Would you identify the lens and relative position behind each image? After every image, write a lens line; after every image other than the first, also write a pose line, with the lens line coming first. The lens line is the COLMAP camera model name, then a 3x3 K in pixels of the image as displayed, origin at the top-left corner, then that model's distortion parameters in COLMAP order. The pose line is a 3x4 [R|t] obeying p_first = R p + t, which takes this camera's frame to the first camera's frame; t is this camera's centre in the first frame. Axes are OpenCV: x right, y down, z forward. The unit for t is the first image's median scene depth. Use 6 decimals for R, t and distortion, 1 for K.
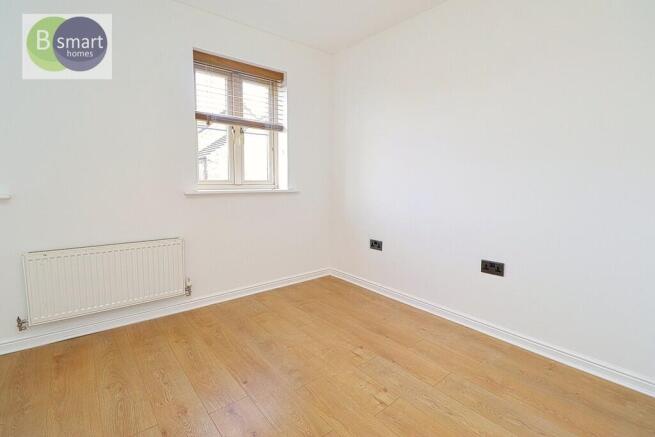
lens RADIAL K [[302.7, 0, 331.6], [0, 302.7, 209.5], [0, 0, 1]] dist [0.000287, -0.014300]
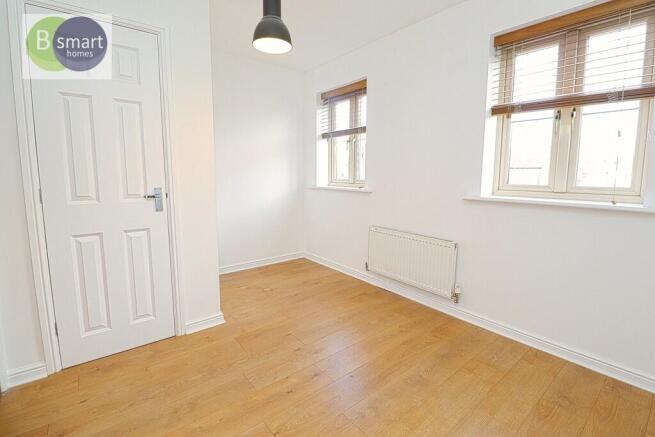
lens RADIAL K [[302.7, 0, 331.6], [0, 302.7, 209.5], [0, 0, 1]] dist [0.000287, -0.014300]
pose [[-0.007548, 0.110768, -0.993818, 0.490635], [-0.107735, 0.987971, 0.110935, -0.080144], [0.994151, 0.107906, 0.004476, 0.602312]]
